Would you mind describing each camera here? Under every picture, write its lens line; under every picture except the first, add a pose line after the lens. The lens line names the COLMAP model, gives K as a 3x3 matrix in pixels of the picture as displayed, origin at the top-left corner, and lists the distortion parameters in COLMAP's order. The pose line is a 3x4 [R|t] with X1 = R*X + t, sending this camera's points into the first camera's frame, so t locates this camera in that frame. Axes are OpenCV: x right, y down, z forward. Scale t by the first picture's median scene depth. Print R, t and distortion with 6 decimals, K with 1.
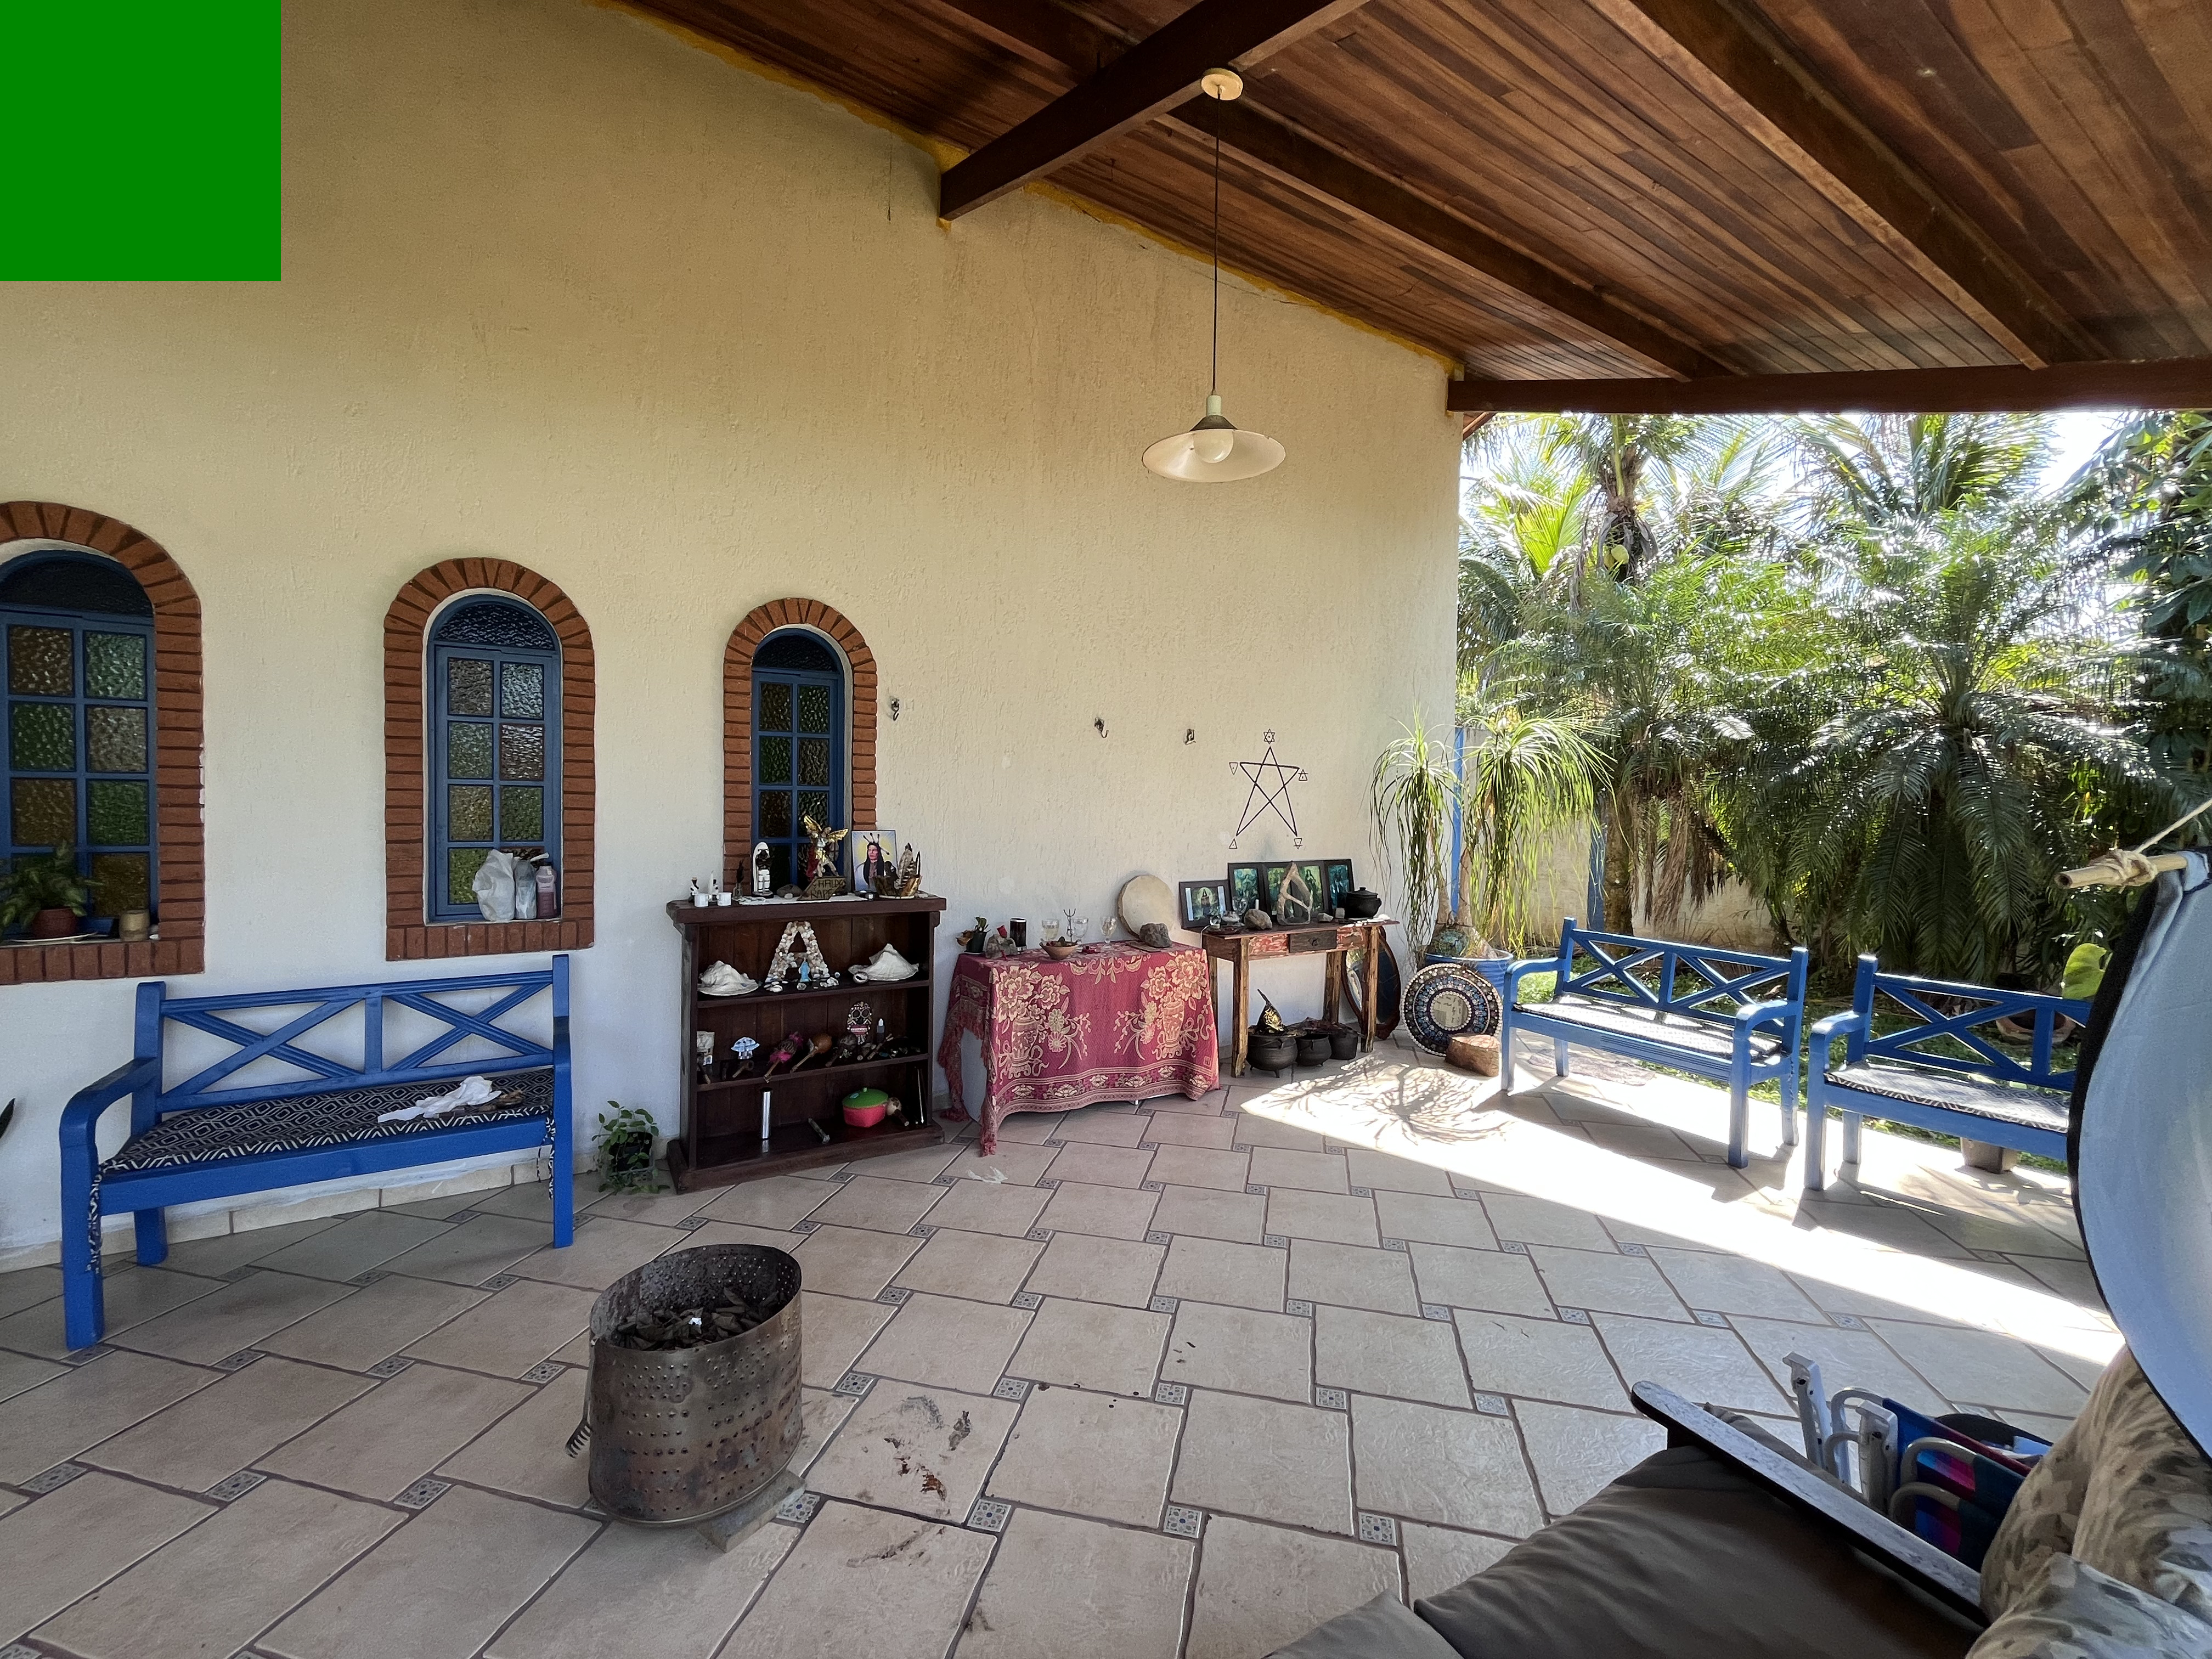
lens RADIAL K [[893.4, 0, 1102.3], [0, 893.4, 832.3], [0, 0, 1]] dist [0.002126, 0.000067]
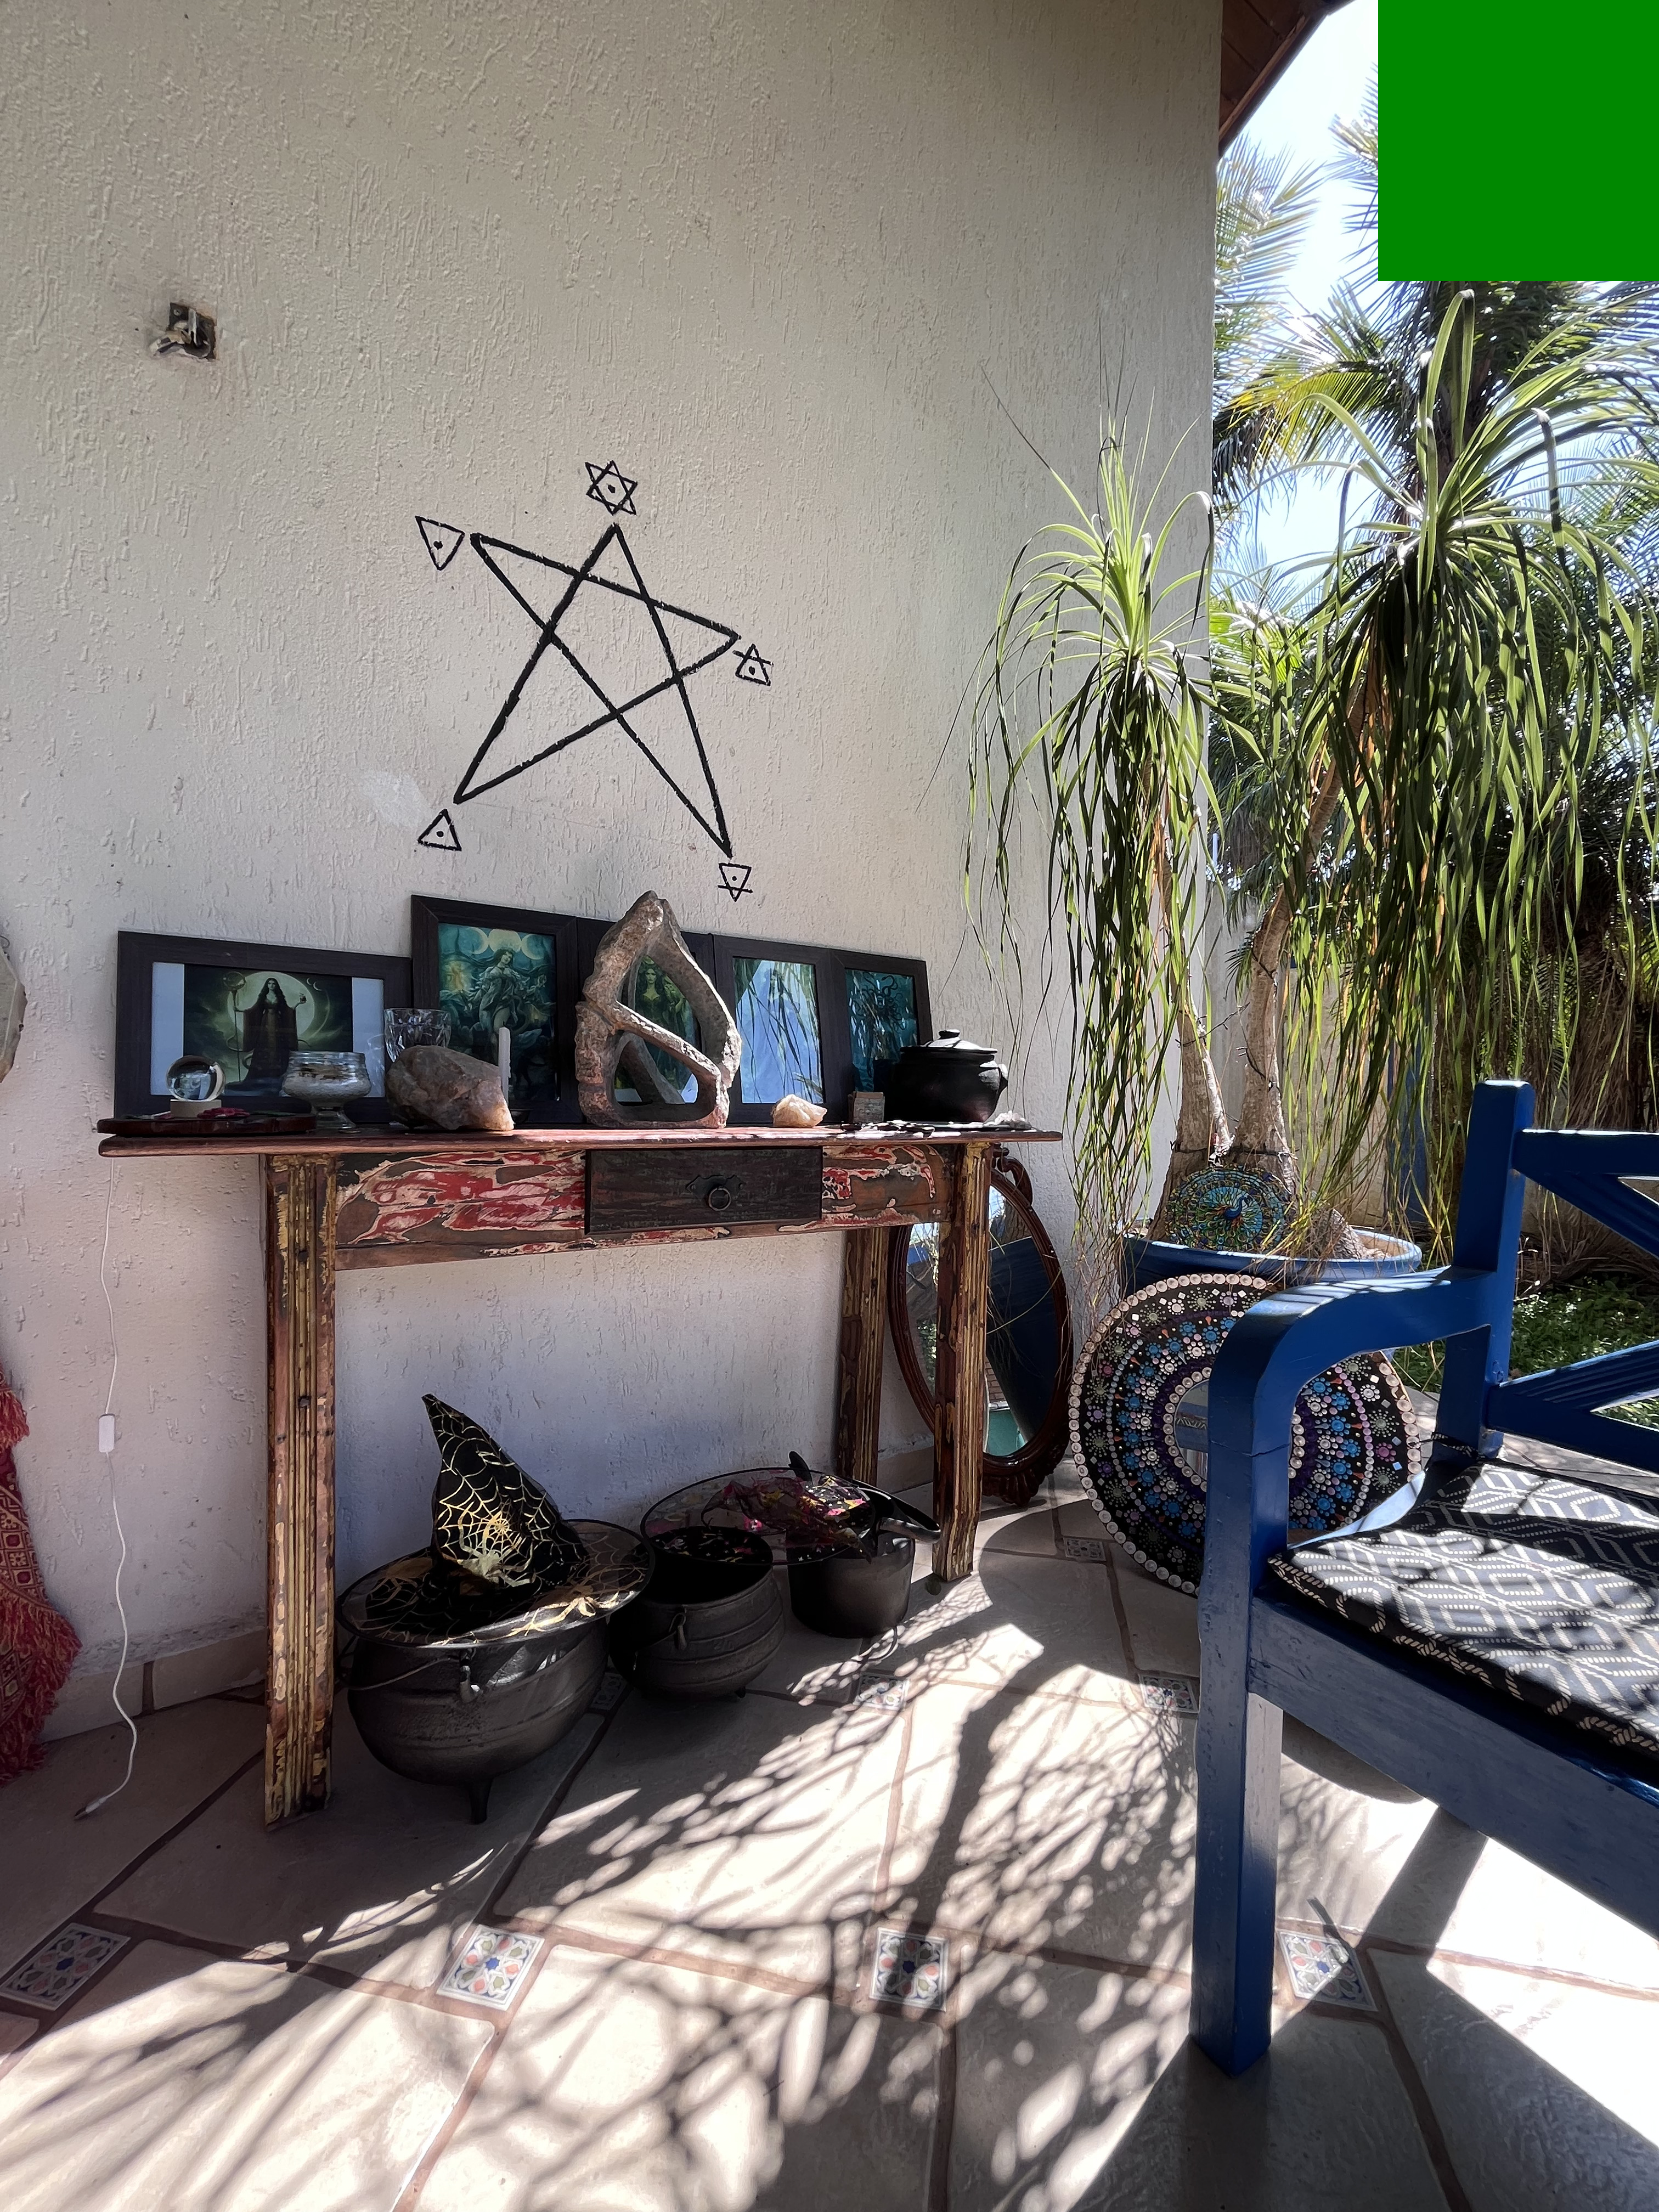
lens RADIAL K [[893.4, 0, 825.4], [0, 893.4, 1104.6], [0, 0, 1]] dist [0.002126, 0.000067]
pose [[0.999212, 0.002055, 0.039644, 0.244026], [-0.001017, 0.999657, -0.026180, 0.099429], [-0.039684, 0.026119, 0.998871, 0.708988]]
